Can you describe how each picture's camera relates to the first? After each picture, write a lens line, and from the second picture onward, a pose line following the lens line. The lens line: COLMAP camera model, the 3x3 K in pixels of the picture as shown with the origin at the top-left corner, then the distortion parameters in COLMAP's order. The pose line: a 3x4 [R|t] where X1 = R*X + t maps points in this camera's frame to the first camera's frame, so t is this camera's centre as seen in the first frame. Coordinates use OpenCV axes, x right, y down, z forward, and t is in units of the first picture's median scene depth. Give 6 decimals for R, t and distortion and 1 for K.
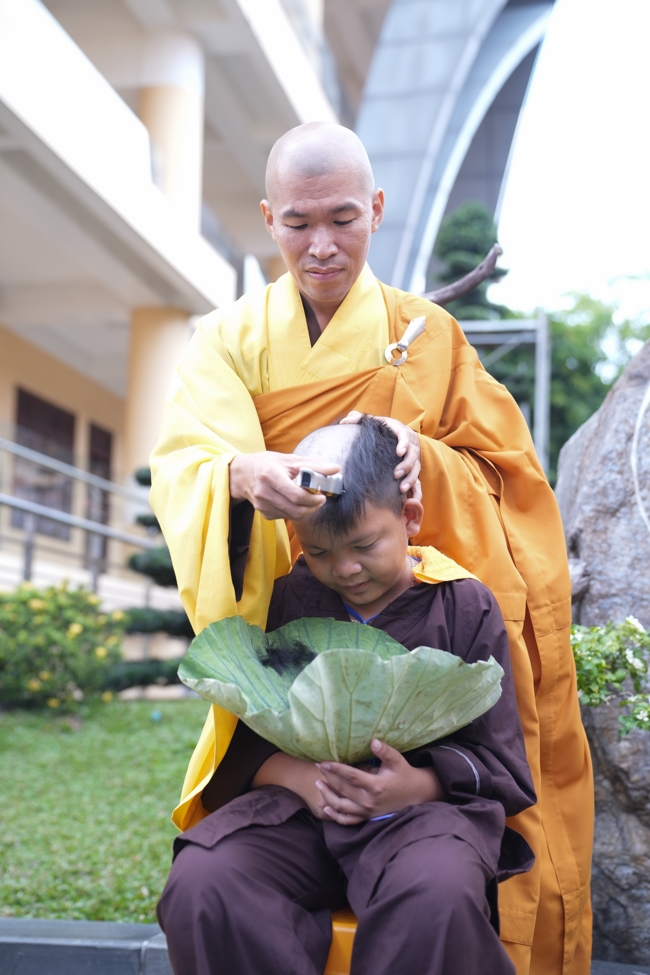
lens RADIAL K [[1332.1, 0, 325.0], [0, 1332.1, 487.5], [0, 0, 1]] dist [0.145045, 0.464950]
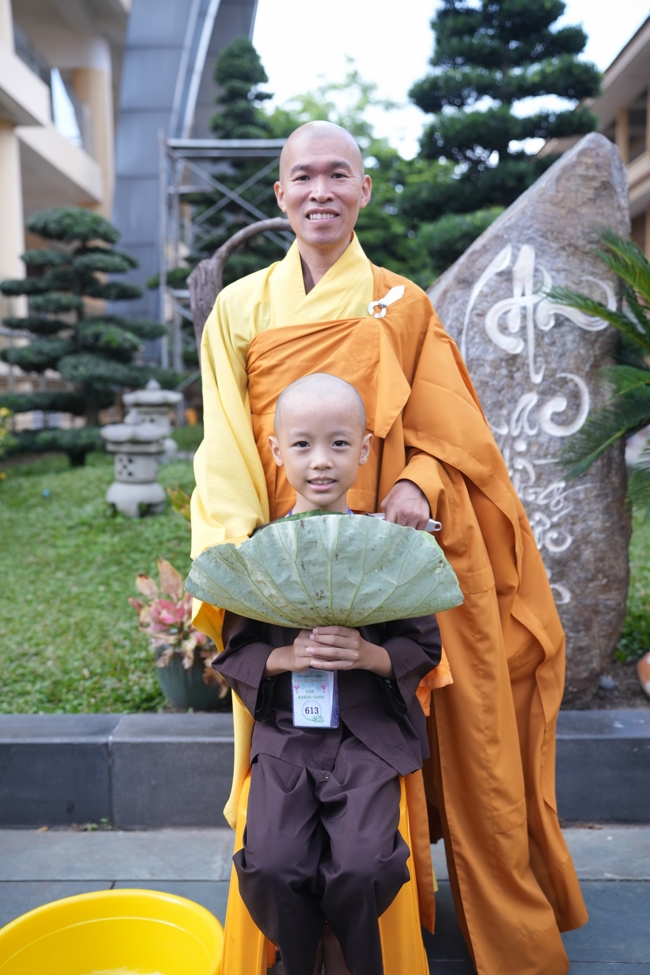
lens RADIAL K [[974.3, 0, 325.0], [0, 974.3, 487.5], [0, 0, 1]] dist [-0.073608, 0.184705]
pose [[0.978334, -0.061753, 0.197606, -0.090759], [0.011054, 0.968698, 0.247996, -0.123957], [-0.206735, -0.240438, 0.948393, 0.112304]]
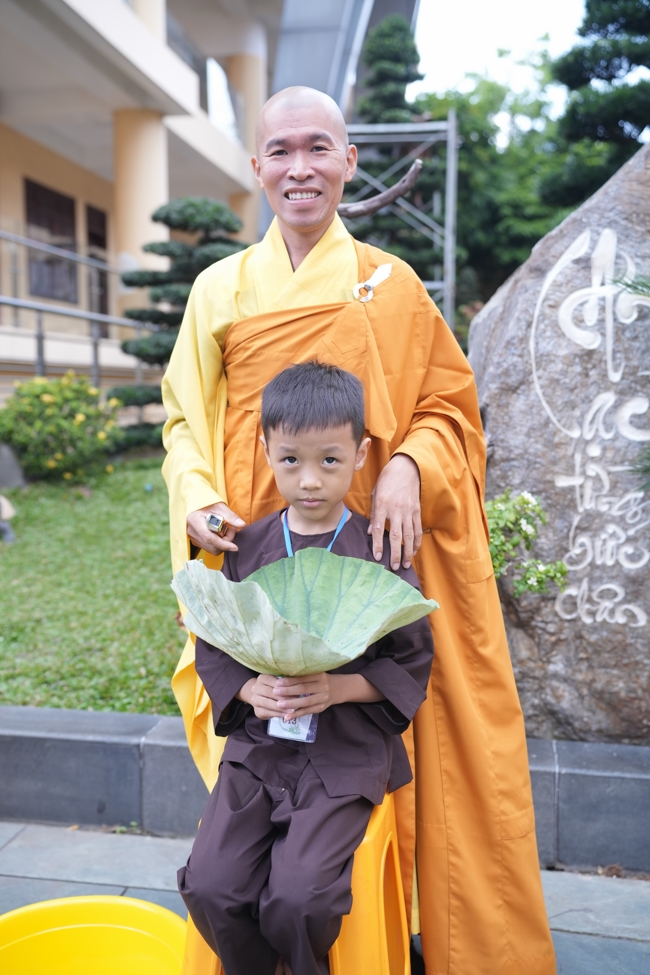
lens RADIAL K [[1021.6, 0, 325.0], [0, 1021.6, 487.5], [0, 0, 1]] dist [-0.060654, 0.250739]
pose [[0.998896, -0.028671, 0.037212, 0.010726], [0.018804, 0.969954, 0.242561, -0.118064], [-0.043049, -0.241593, 0.969422, 0.107910]]
